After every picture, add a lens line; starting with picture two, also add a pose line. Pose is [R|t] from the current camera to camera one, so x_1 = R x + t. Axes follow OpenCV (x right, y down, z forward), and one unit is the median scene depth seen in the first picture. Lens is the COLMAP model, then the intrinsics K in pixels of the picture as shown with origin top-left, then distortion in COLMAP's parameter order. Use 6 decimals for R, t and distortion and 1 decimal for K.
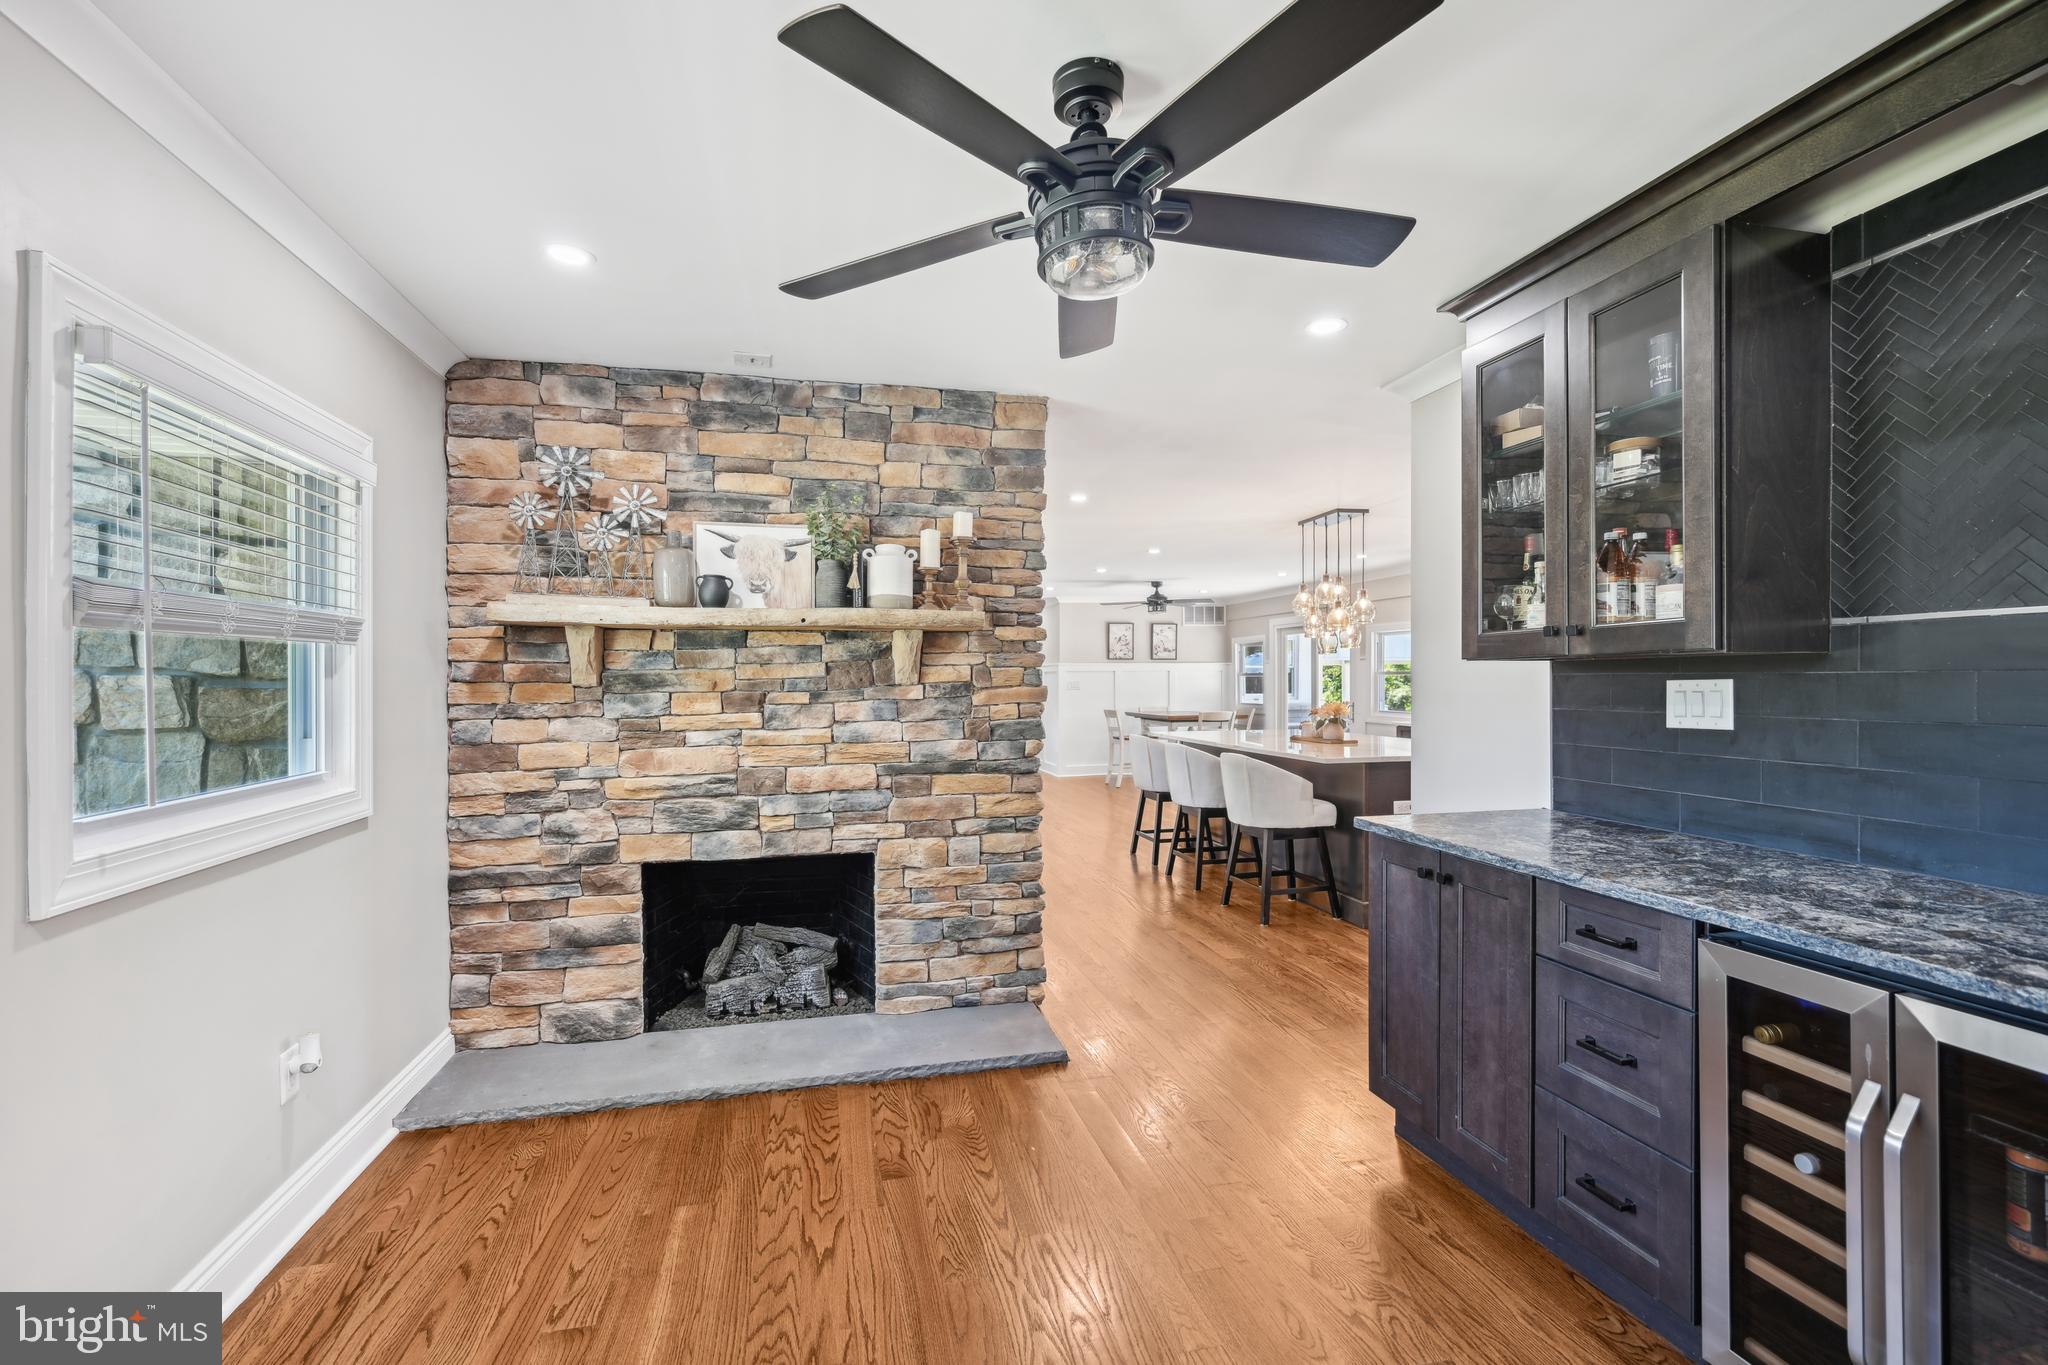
lens RADIAL K [[902.8, 0, 1012.1], [0, 902.8, 682.4], [0, 0, 1]] dist [0.001119, -0.000185]
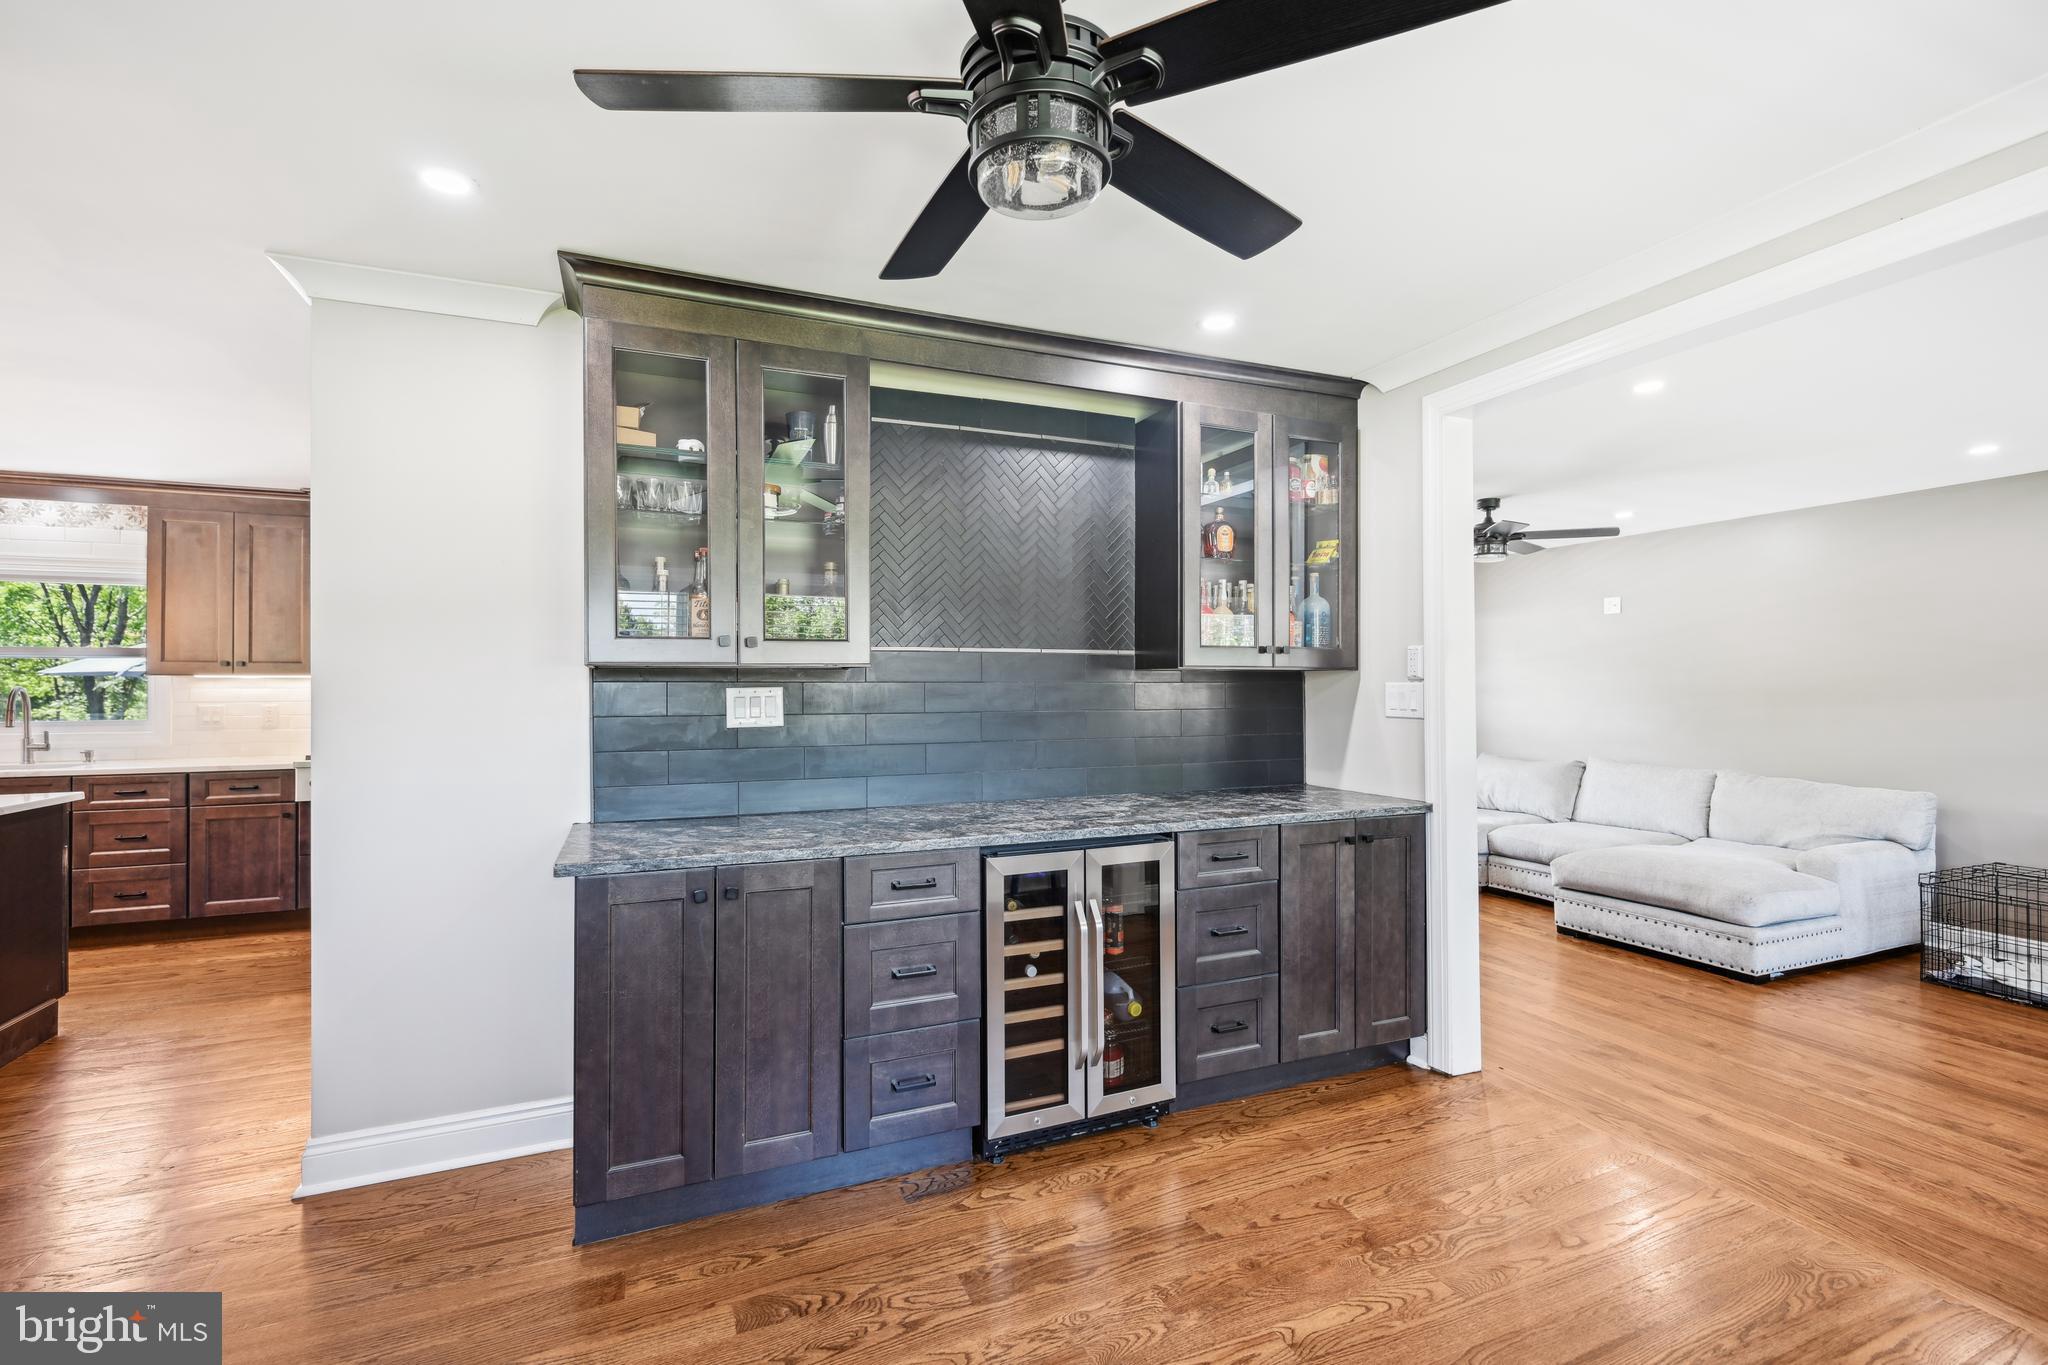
lens RADIAL K [[902.8, 0, 1012.1], [0, 902.8, 682.4], [0, 0, 1]] dist [0.001119, -0.000185]
pose [[-0.176412, 0.010246, 0.984263, -0.191157], [0.006450, 0.999936, -0.009253, 0.001464], [-0.984295, 0.004716, -0.176467, 0.323862]]
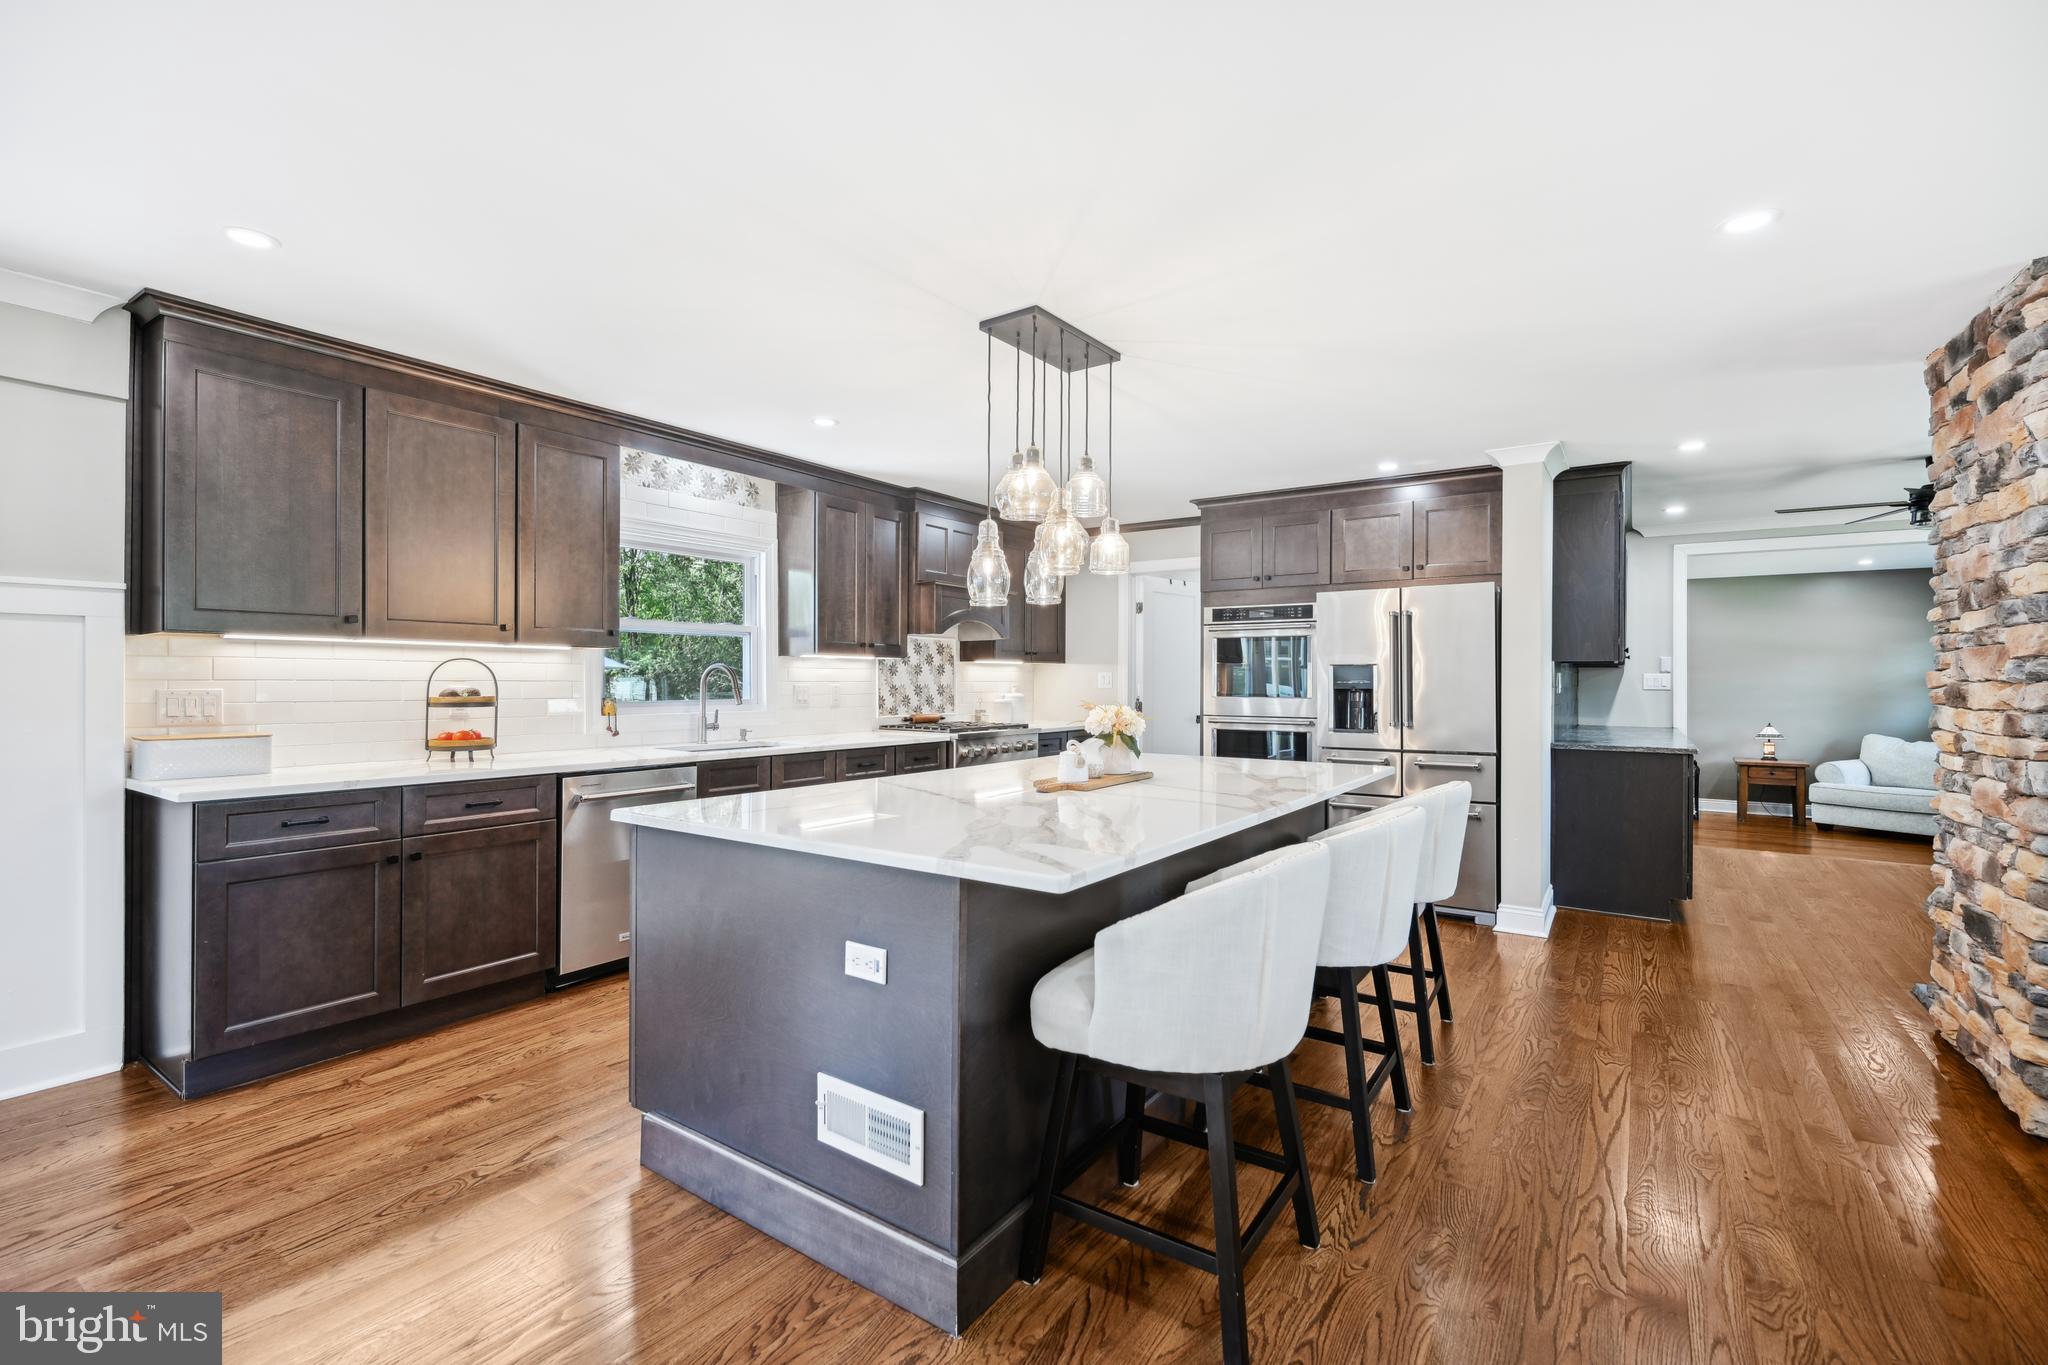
lens RADIAL K [[902.8, 0, 1012.1], [0, 902.8, 682.4], [0, 0, 1]] dist [0.001119, -0.000185]
pose [[-0.674367, 0.000067, 0.738396, -0.000255], [0.000092, 1.000000, -0.000007, 0.008209], [-0.738396, 0.000063, -0.674367, 1.348861]]
